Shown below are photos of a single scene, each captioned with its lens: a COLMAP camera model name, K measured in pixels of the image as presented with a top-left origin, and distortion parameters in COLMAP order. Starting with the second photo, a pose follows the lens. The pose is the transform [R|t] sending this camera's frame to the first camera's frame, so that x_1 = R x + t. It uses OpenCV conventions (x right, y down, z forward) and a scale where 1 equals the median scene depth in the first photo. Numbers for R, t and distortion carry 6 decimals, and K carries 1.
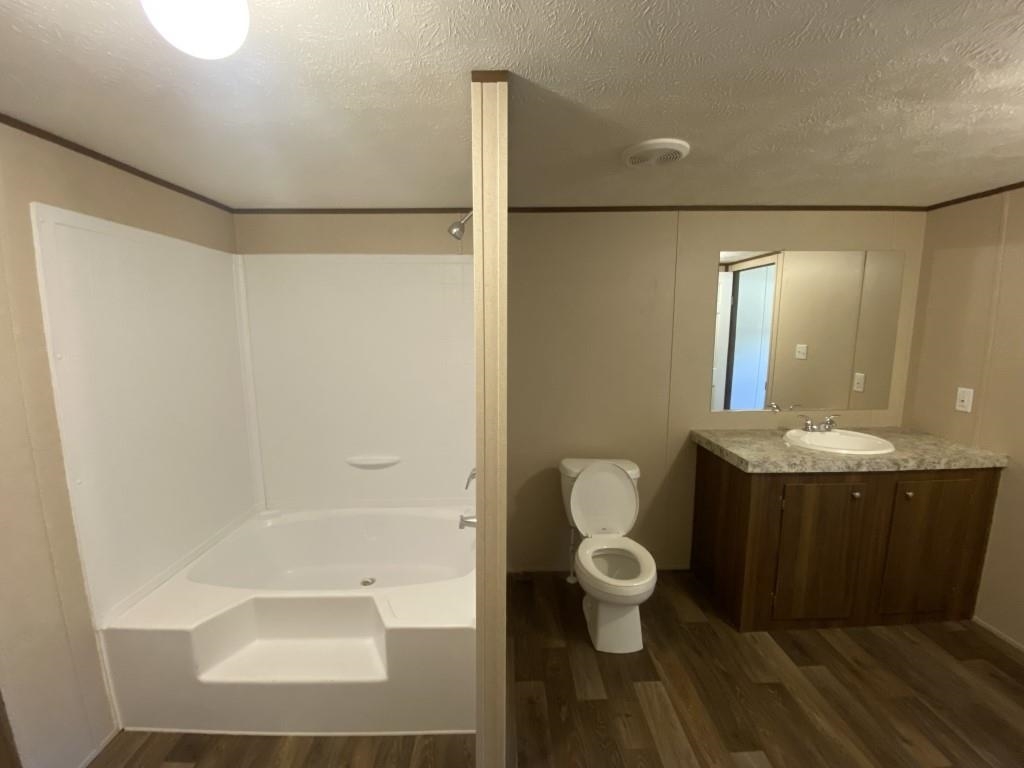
lens RADIAL K [[422.8, 0, 510.1], [0, 422.8, 378.4], [0, 0, 1]] dist [0.003149, -0.011501]
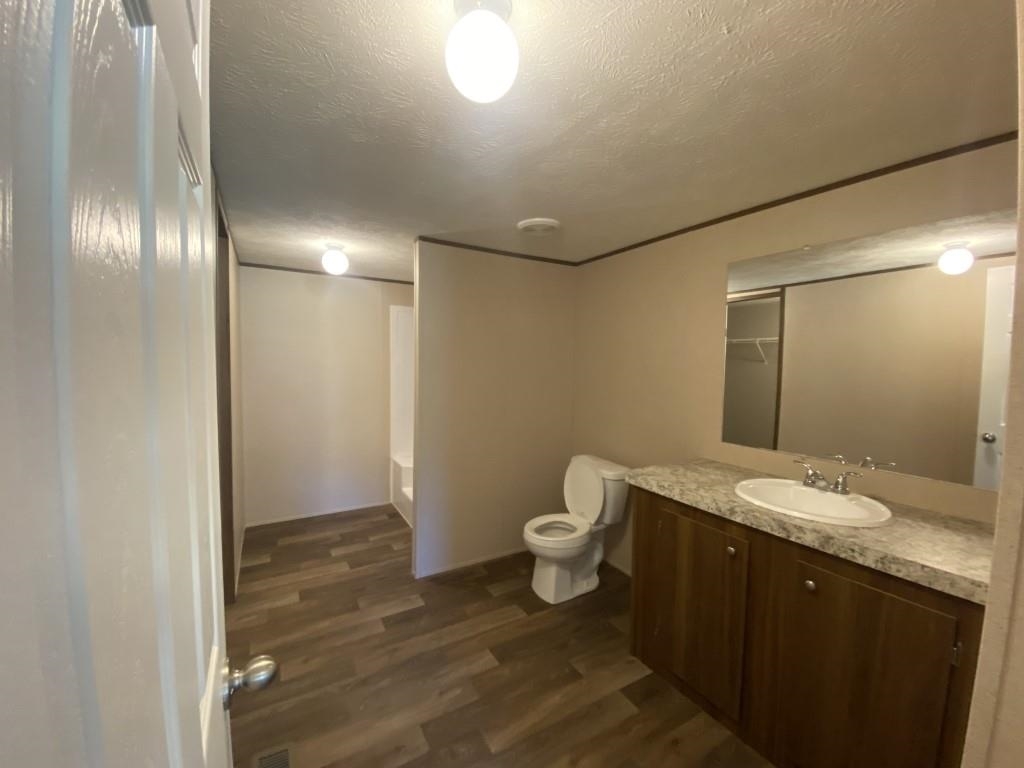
lens RADIAL K [[422.4, 0, 515.4], [0, 422.4, 373.7], [0, 0, 1]] dist [-0.001174, -0.000304]
pose [[0.491689, 0.042167, -0.869749, 1.318871], [-0.125841, 0.991782, -0.023057, 0.015342], [0.861630, 0.120787, 0.492955, 0.215762]]
